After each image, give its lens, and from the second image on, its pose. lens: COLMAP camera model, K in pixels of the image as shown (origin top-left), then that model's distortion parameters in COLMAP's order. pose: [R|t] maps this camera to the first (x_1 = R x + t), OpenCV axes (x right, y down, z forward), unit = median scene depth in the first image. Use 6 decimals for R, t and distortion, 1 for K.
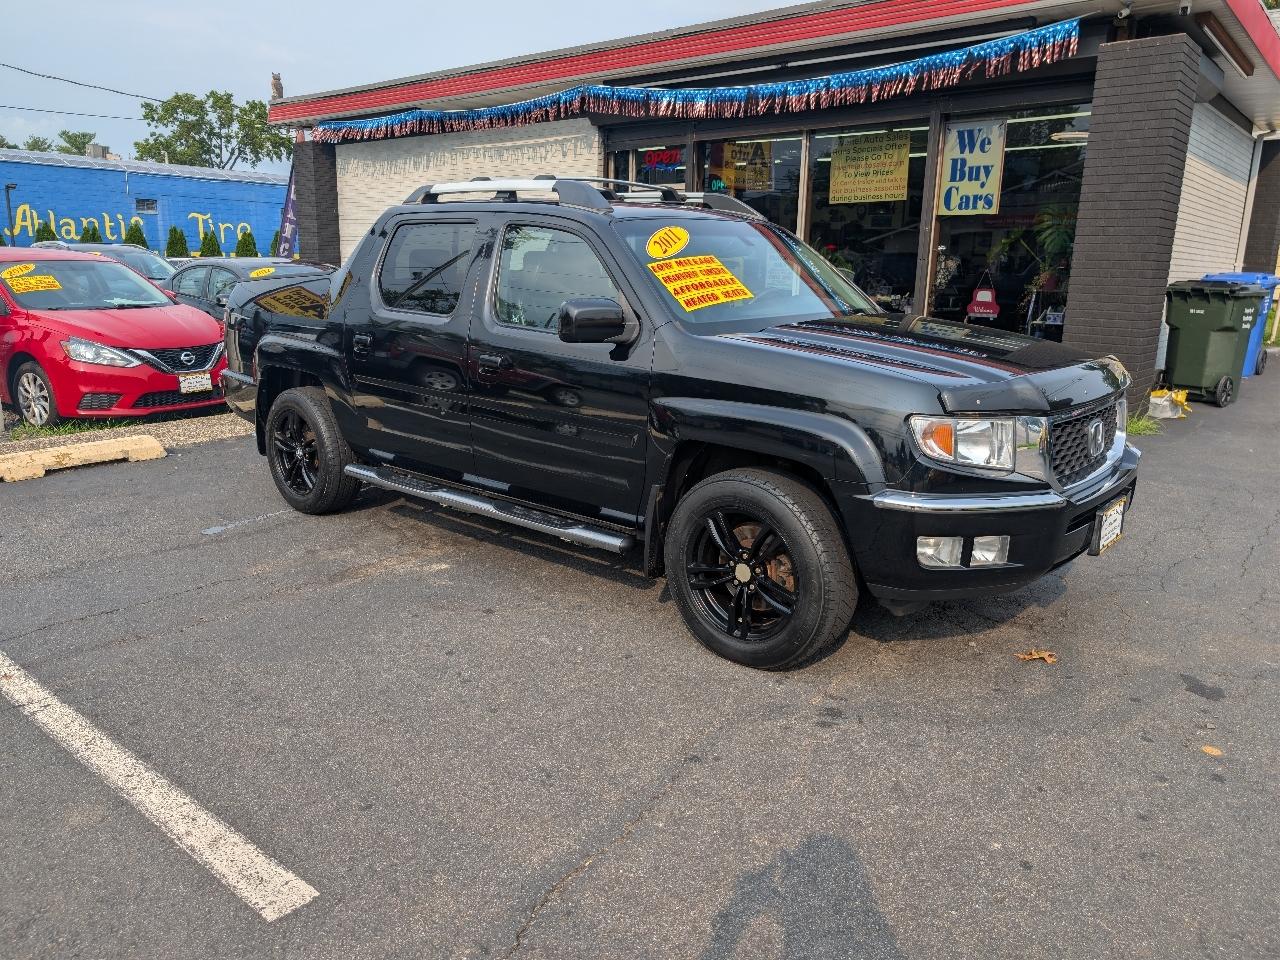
lens RADIAL K [[920.4, 0, 635.6], [0, 920.4, 469.3], [0, 0, 1]] dist [0.016083, -0.009700]
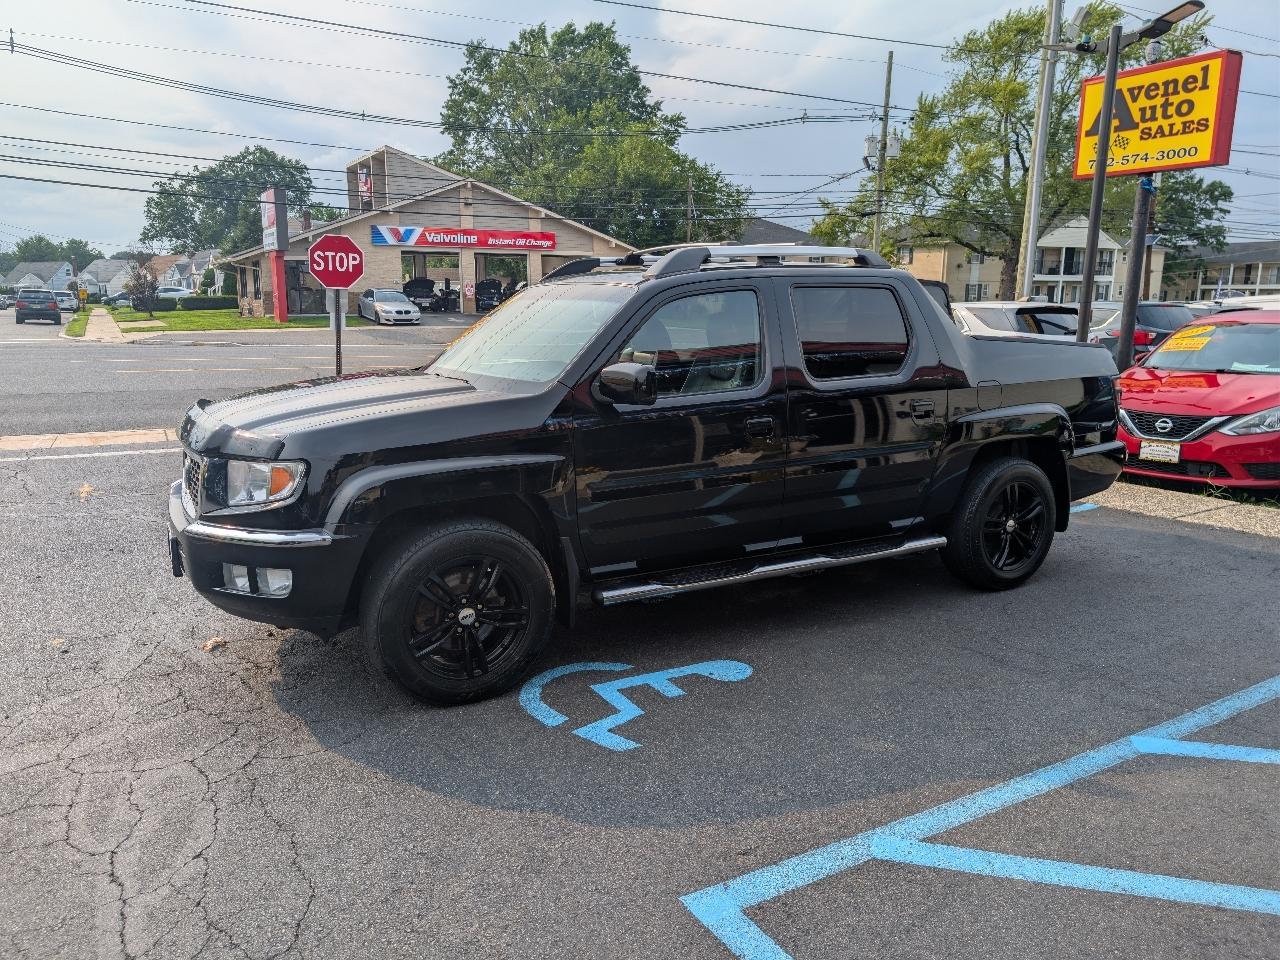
lens RADIAL K [[920.4, 0, 630.6], [0, 920.4, 480.7], [0, 0, 1]] dist [0.016083, -0.009700]
pose [[-0.343898, 0.166661, -0.924098, 0.588994], [-0.216330, 0.943589, 0.250683, -0.185806], [0.913748, 0.286119, -0.288445, 0.788368]]
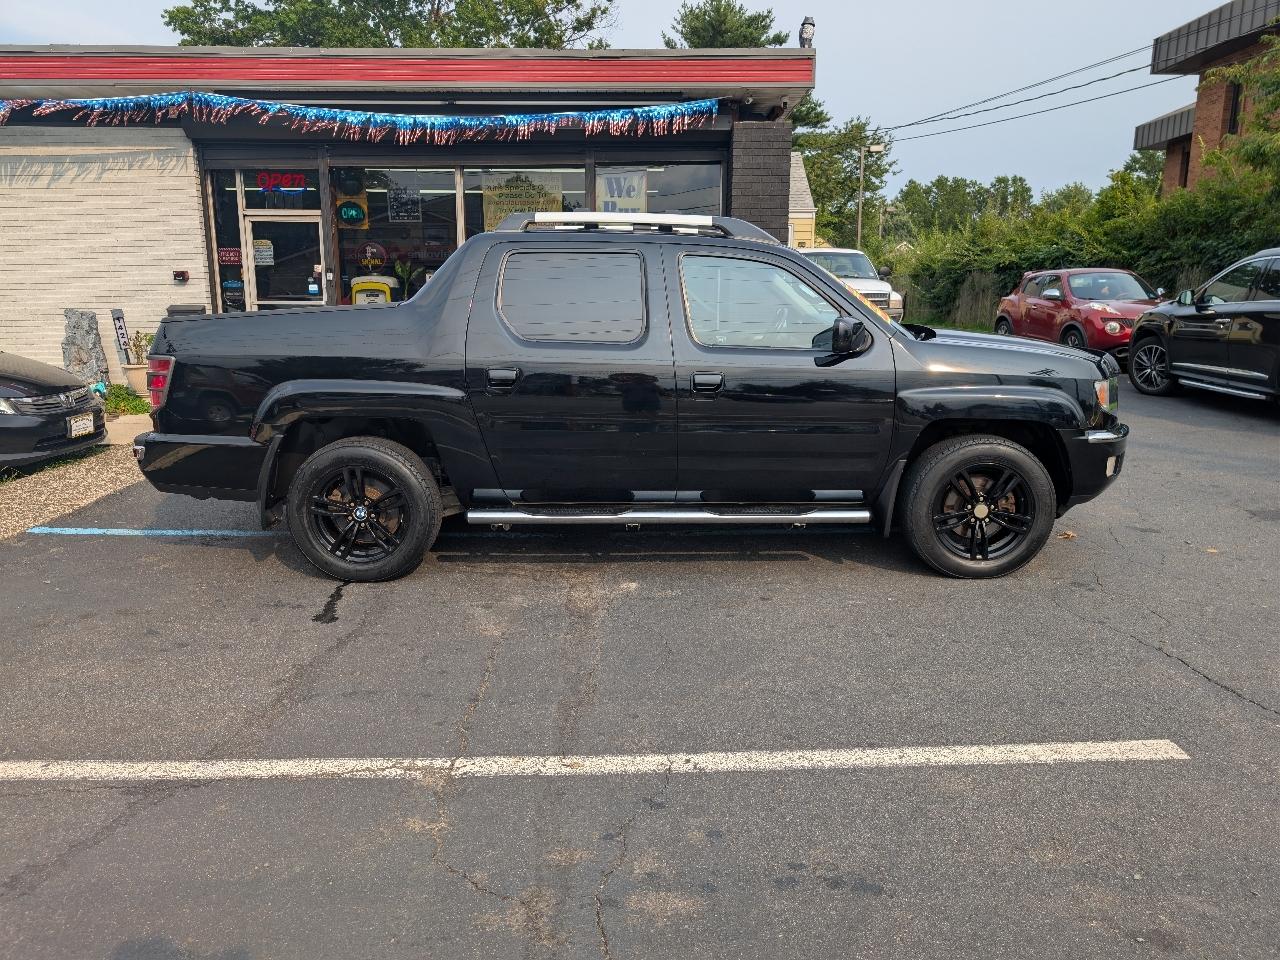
lens RADIAL K [[920.4, 0, 638.6], [0, 920.4, 488.3], [0, 0, 1]] dist [0.016083, -0.009700]
pose [[0.753562, -0.149189, 0.640224, -0.484325], [0.157516, 0.986514, 0.044482, -0.026200], [-0.638226, 0.067325, 0.766899, 0.116389]]
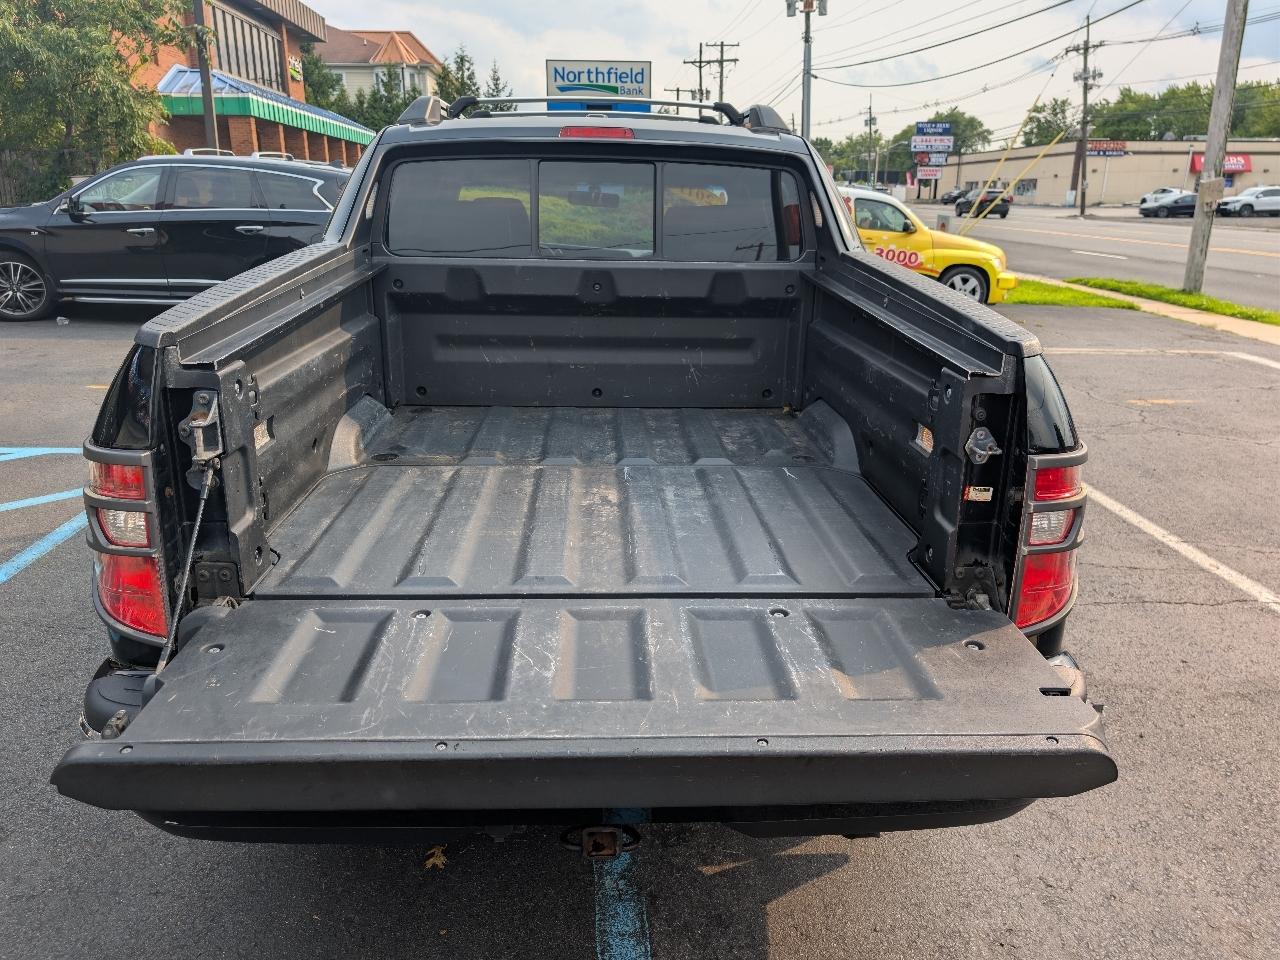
lens RADIAL K [[920.4, 0, 642.9], [0, 920.4, 484.6], [0, 0, 1]] dist [0.016083, -0.009700]
pose [[-0.697450, -0.234514, 0.677176, -0.403675], [0.139069, 0.882685, 0.448917, -0.228048], [-0.703011, 0.407271, -0.583015, 0.937070]]
